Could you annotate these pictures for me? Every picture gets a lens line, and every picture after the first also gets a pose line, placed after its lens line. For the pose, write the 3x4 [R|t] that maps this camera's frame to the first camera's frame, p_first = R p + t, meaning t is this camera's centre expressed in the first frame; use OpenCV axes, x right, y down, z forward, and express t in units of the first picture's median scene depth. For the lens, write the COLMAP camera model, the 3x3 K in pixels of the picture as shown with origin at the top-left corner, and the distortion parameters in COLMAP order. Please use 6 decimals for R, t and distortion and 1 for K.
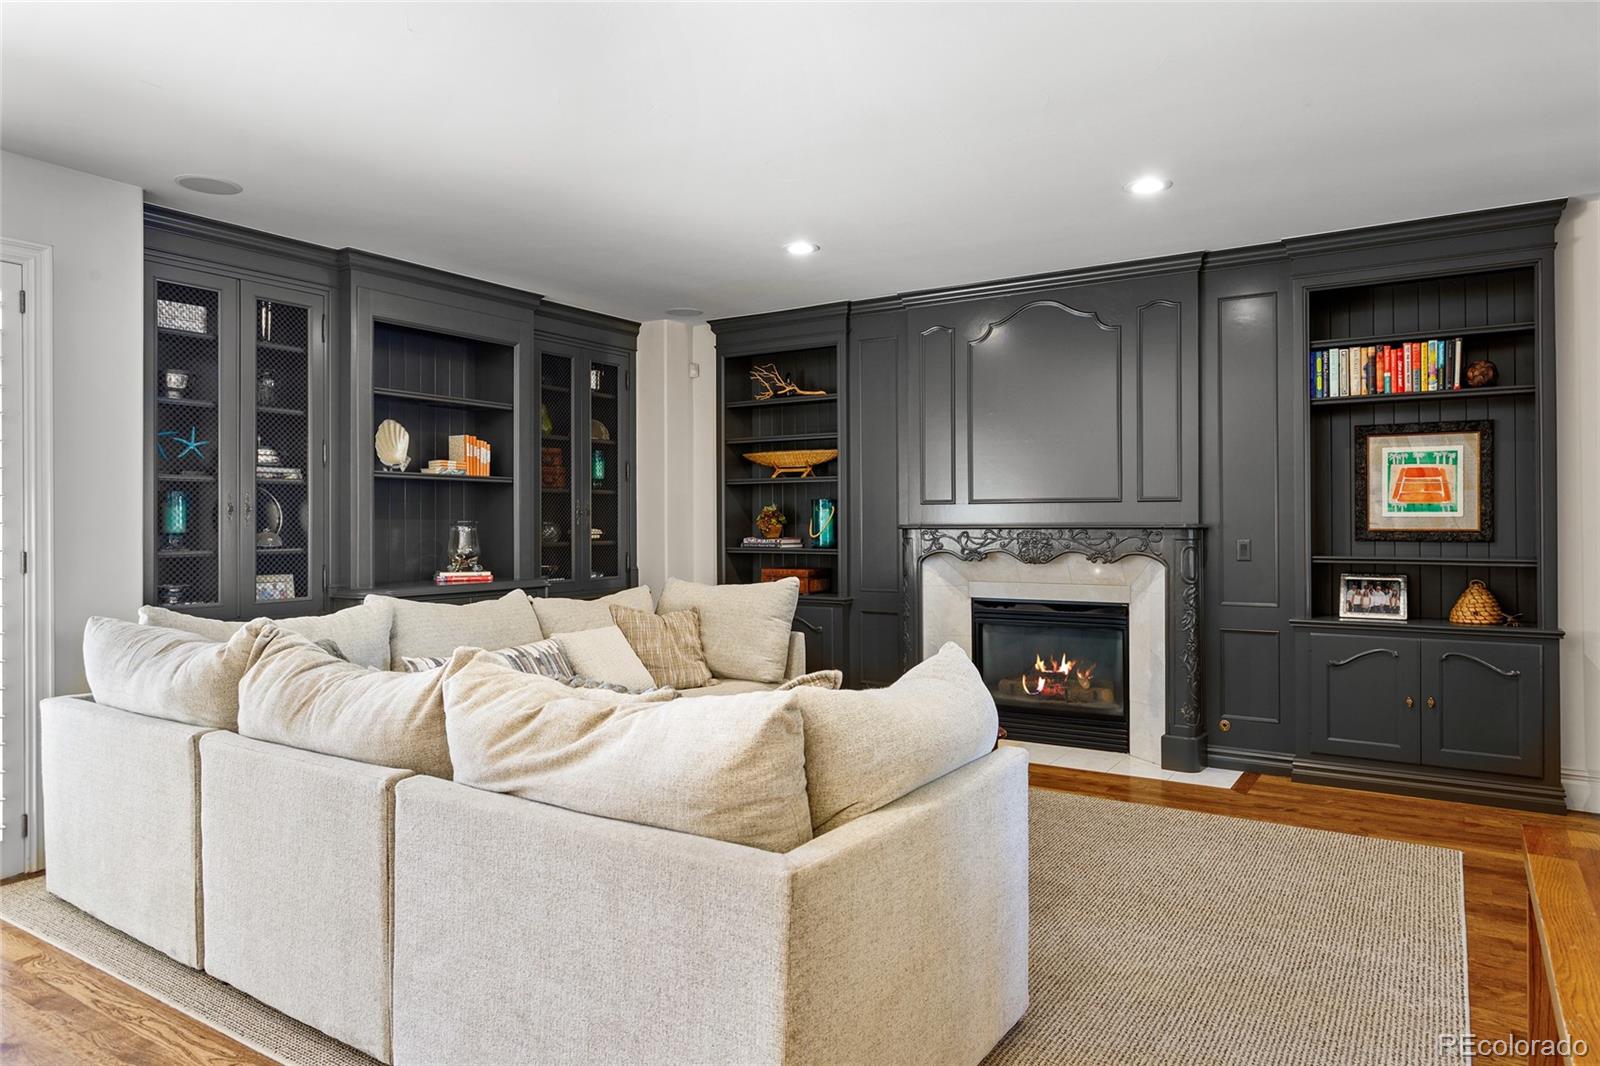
lens RADIAL K [[1012.1, 0, 789.3], [0, 1012.1, 521.0], [0, 0, 1]] dist [-0.042972, 0.001275]
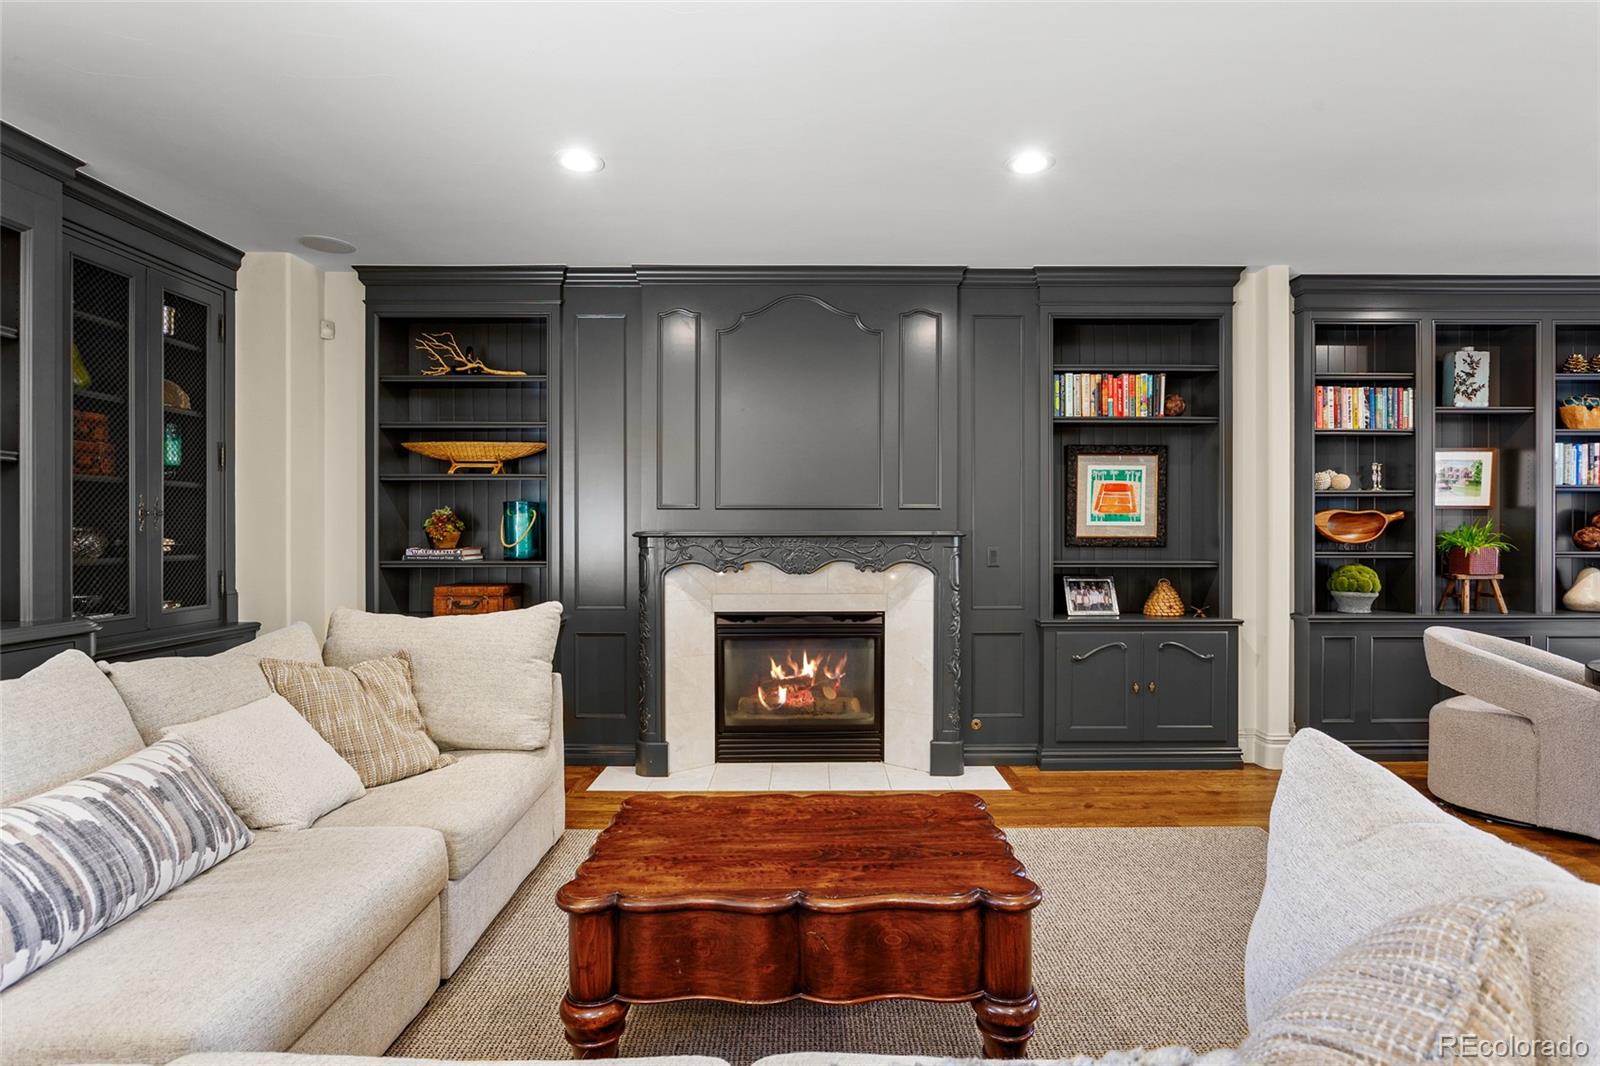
lens RADIAL K [[801.5, 0, 831.8], [0, 801.5, 530.9], [0, 0, 1]] dist [-0.015711, 0.002976]
pose [[0.825835, 0.001910, 0.563909, -0.158915], [-0.002662, 0.999996, 0.000510, 0.002181], [-0.563906, -0.001922, 0.825837, 0.388080]]
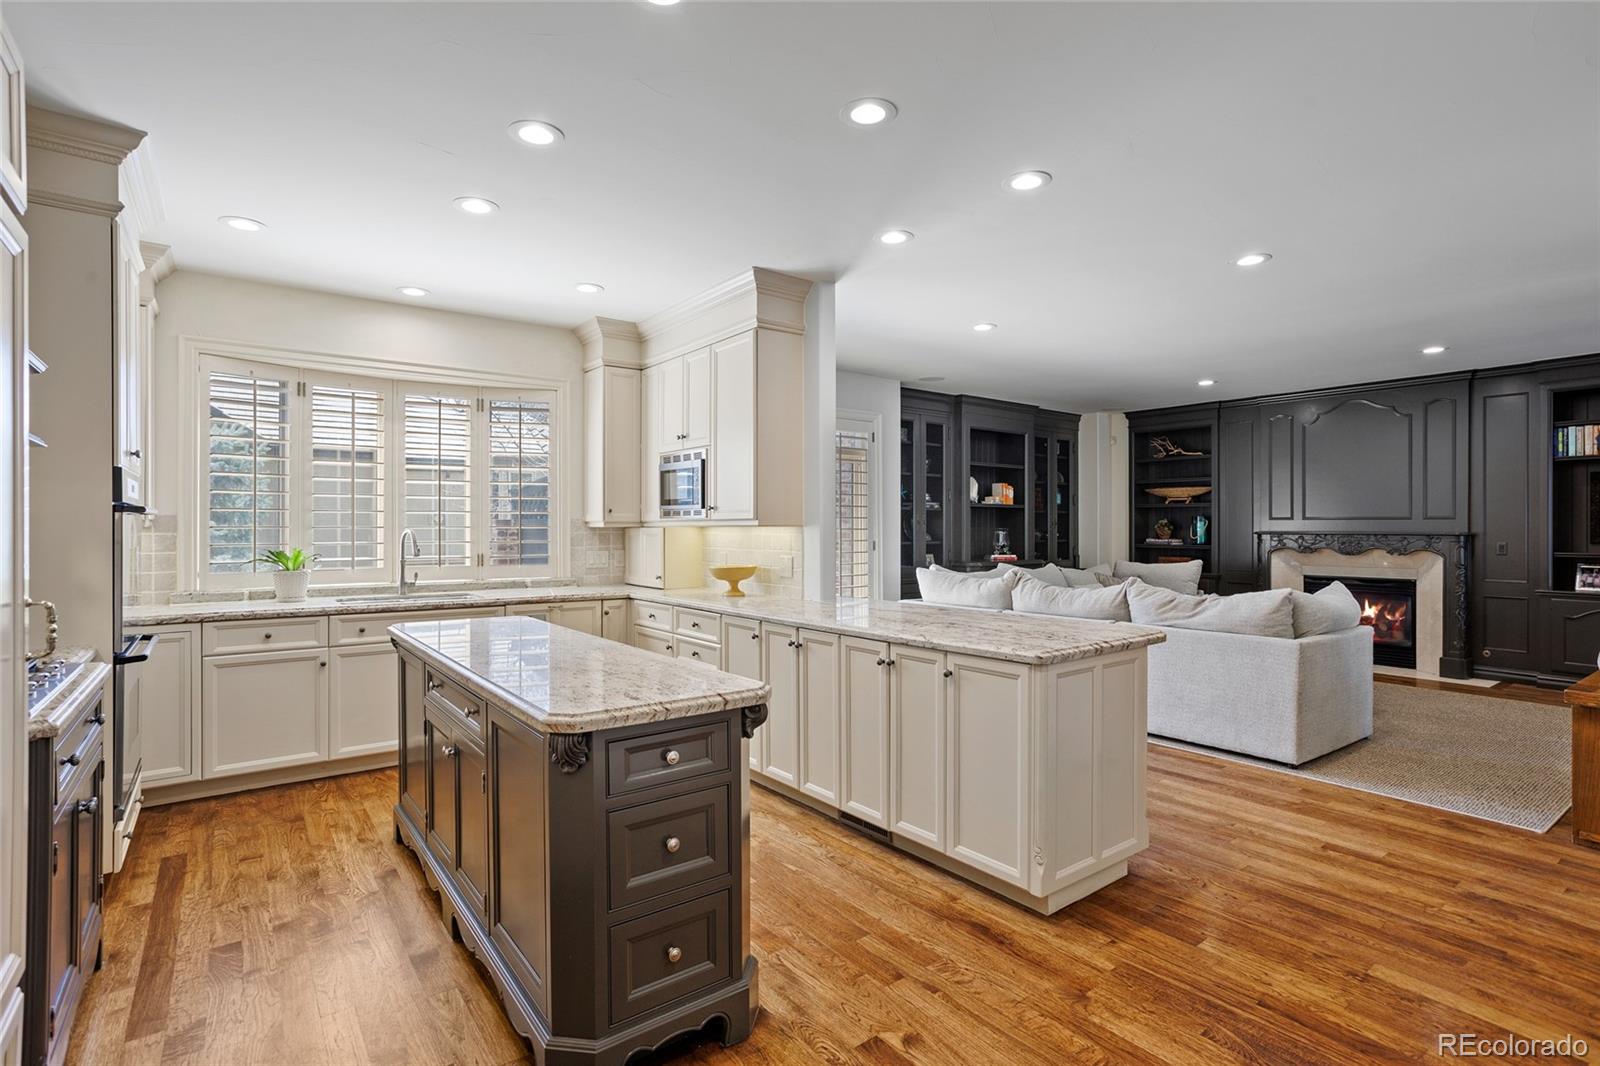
lens RADIAL K [[777.3, 0, 813.3], [0, 777.3, 530.7], [0, 0, 1]] dist [-0.004604, 0.007134]
pose [[0.947735, 0.006054, -0.319002, -0.209246], [-0.003715, 0.999962, 0.007939, -0.006406], [0.319037, -0.006339, 0.947721, -0.565112]]
